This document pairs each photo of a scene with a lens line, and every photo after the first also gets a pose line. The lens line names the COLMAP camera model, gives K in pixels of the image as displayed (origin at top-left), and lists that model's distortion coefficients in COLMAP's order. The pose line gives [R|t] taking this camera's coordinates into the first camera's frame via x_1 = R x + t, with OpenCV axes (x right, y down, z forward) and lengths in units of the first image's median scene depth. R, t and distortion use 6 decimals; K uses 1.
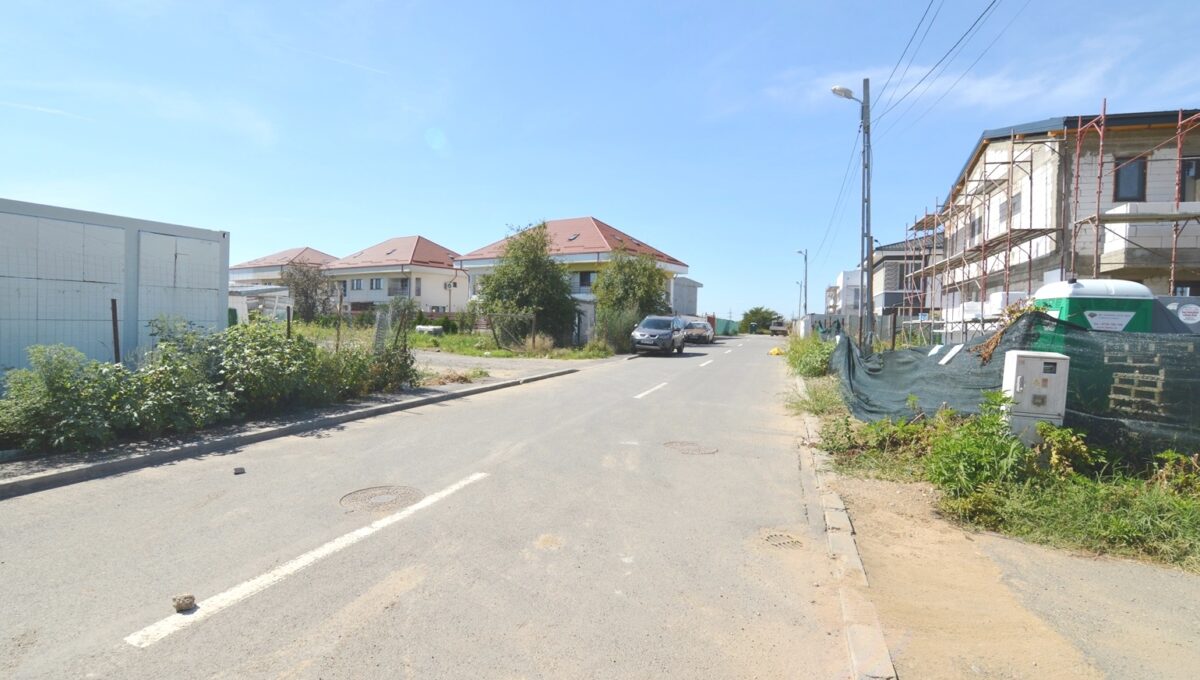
lens RADIAL K [[585.2, 0, 583.7], [0, 585.2, 339.8], [0, 0, 1]] dist [-0.000740, -0.014980]
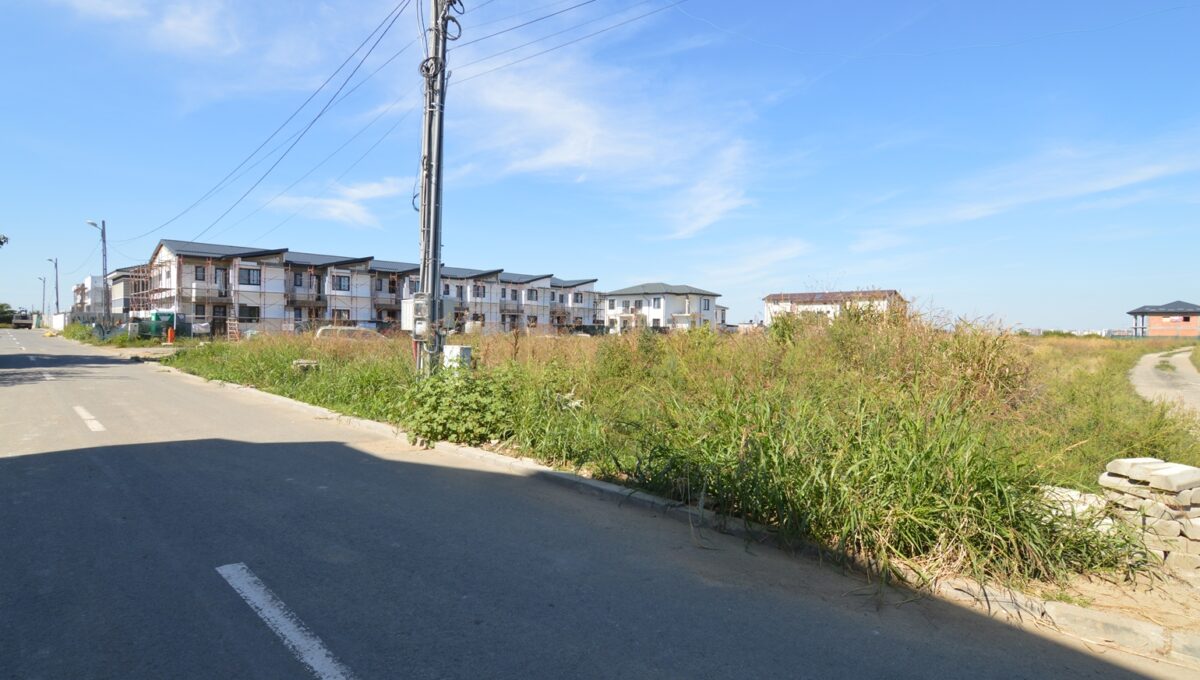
lens RADIAL K [[585.2, 0, 583.7], [0, 585.2, 339.8], [0, 0, 1]] dist [-0.000740, -0.014980]
pose [[0.433081, -0.028599, 0.900901, -0.488526], [0.019346, 0.999561, 0.022431, 0.026084], [-0.901148, 0.007715, 0.433444, -1.071721]]
